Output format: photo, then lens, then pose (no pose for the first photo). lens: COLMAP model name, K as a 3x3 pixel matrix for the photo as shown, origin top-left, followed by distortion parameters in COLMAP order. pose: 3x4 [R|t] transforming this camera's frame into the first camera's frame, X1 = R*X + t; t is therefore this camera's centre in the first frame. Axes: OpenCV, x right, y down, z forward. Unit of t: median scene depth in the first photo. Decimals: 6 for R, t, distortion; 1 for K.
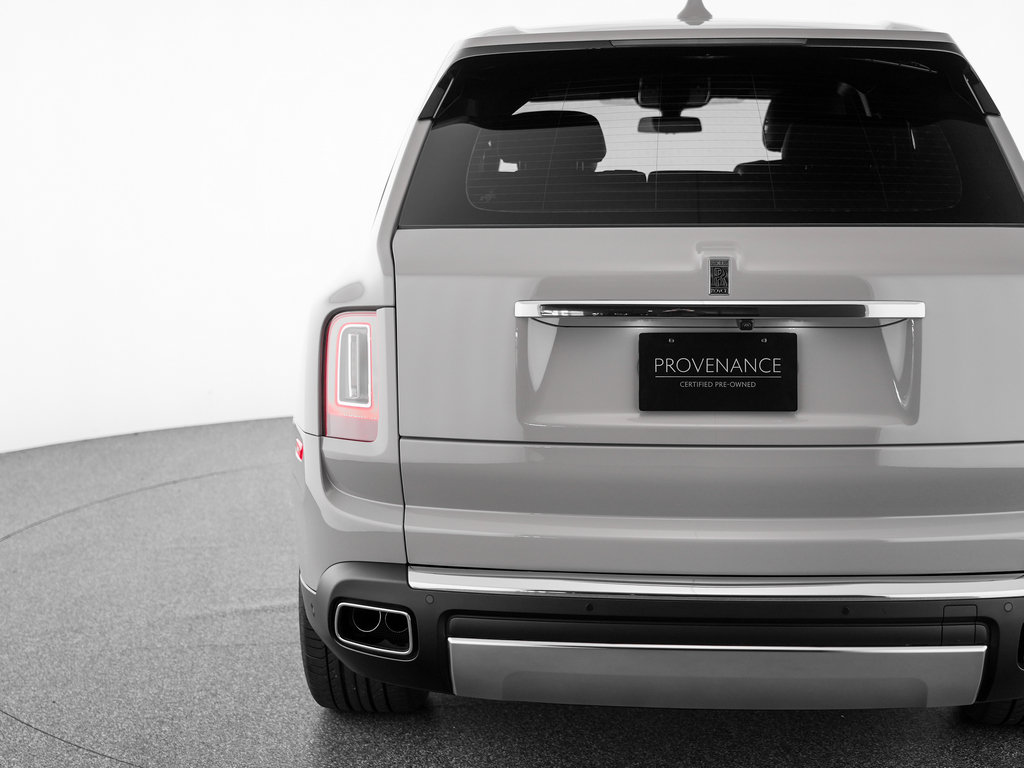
lens RADIAL K [[1705.1, 0, 513.6], [0, 1705.1, 376.0], [0, 0, 1]] dist [0.053680, 0.000000]
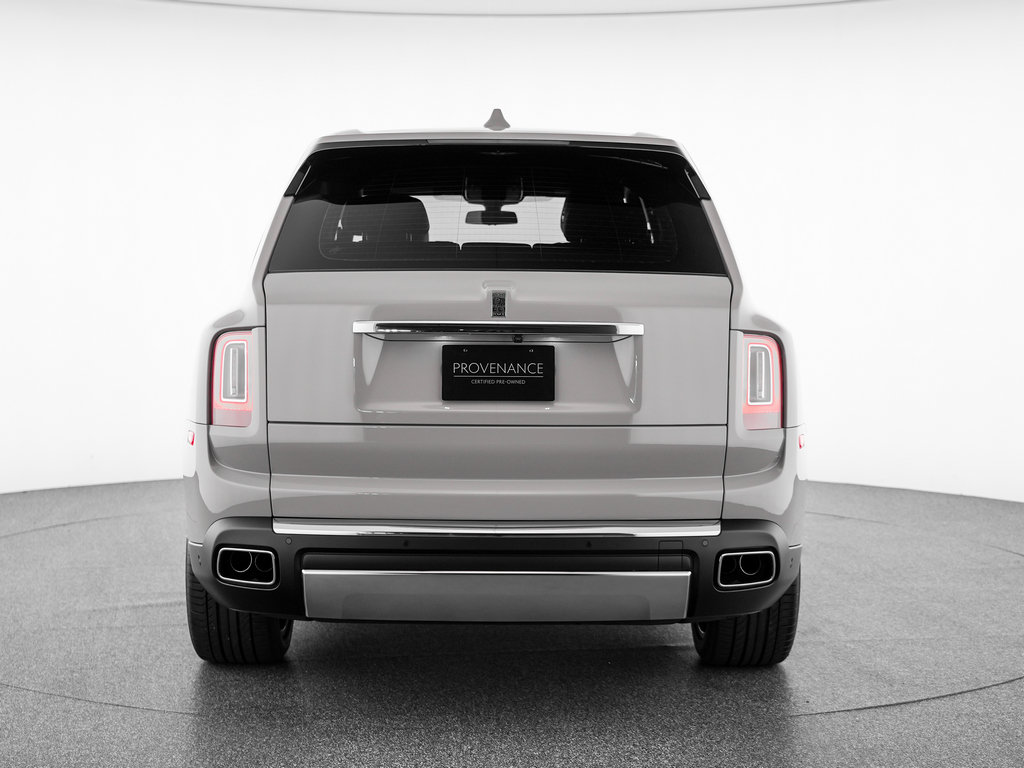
lens RADIAL K [[1705.1, 0, 508.7], [0, 1705.1, 376.2], [0, 0, 1]] dist [0.053680, 0.000000]
pose [[0.996962, 0.007011, 0.077576, 0.017798], [-0.001554, 0.997533, -0.070182, 0.088691], [-0.077877, 0.069848, 0.994513, -0.350819]]
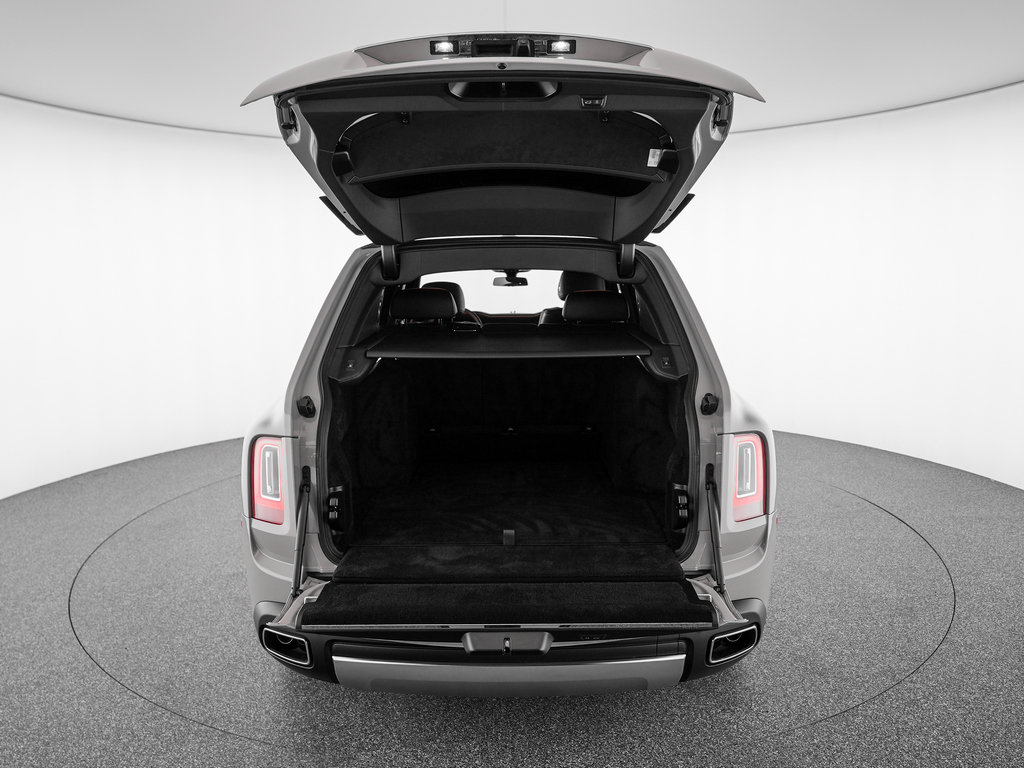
lens RADIAL K [[785.4, 0, 509.0], [0, 785.4, 392.6], [0, 0, 1]] dist [0.003649, 0.004522]
pose [[0.998501, -0.011379, 0.053535, 0.076971], [0.010077, 0.999648, 0.024537, -0.087468], [-0.053795, -0.023961, 0.998264, 0.288594]]
